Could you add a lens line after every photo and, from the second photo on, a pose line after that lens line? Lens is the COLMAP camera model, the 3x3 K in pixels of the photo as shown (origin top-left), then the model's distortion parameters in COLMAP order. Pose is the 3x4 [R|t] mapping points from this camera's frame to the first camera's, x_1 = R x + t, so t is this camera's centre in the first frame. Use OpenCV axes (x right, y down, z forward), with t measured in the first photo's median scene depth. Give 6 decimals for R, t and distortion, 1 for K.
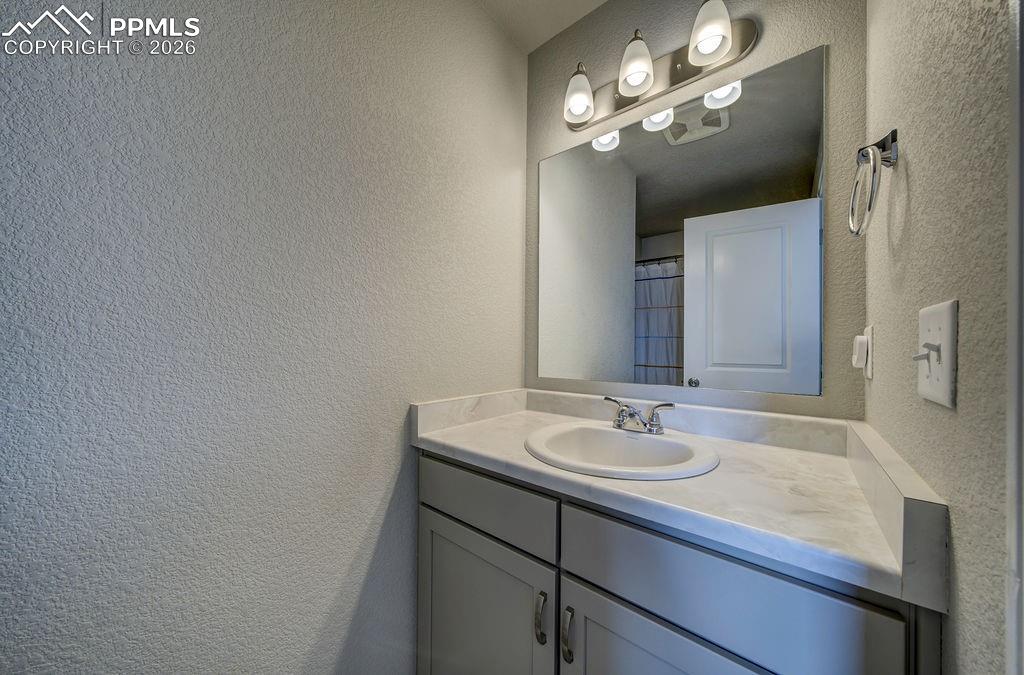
lens RADIAL K [[343.5, 0, 509.8], [0, 343.5, 345.3], [0, 0, 1]] dist [0.000264, 0.000716]
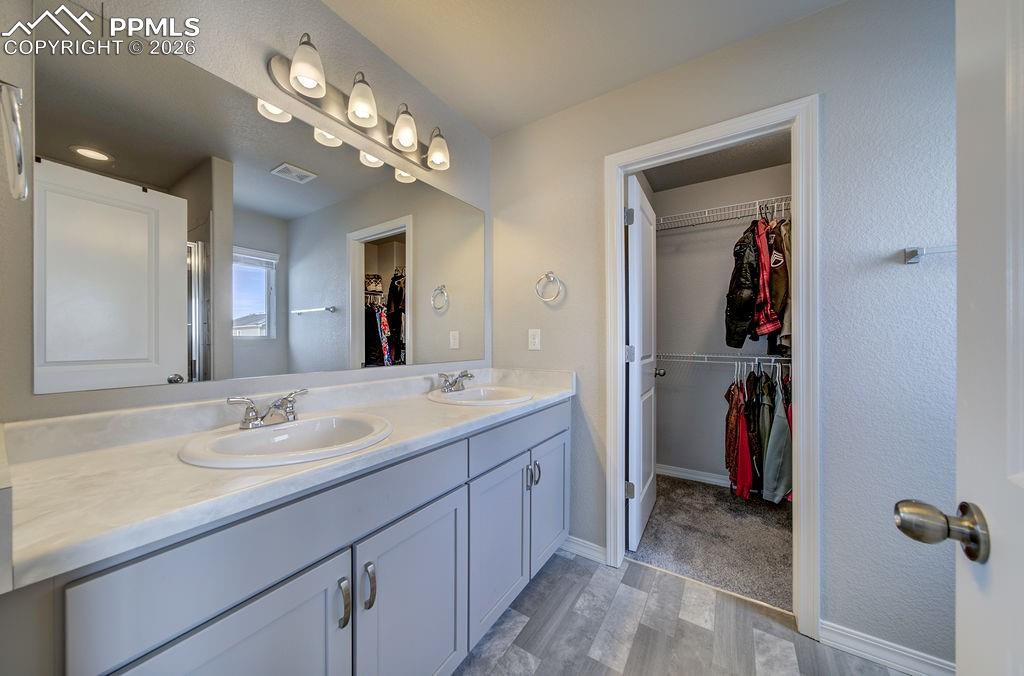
lens RADIAL K [[343.5, 0, 509.9], [0, 343.5, 340.2], [0, 0, 1]] dist [0.000264, 0.000716]
pose [[-0.113450, -0.005889, 0.993526, -1.014195], [-0.012168, 0.999916, 0.004538, 0.004060], [-0.993469, -0.011574, -0.113512, 0.716322]]
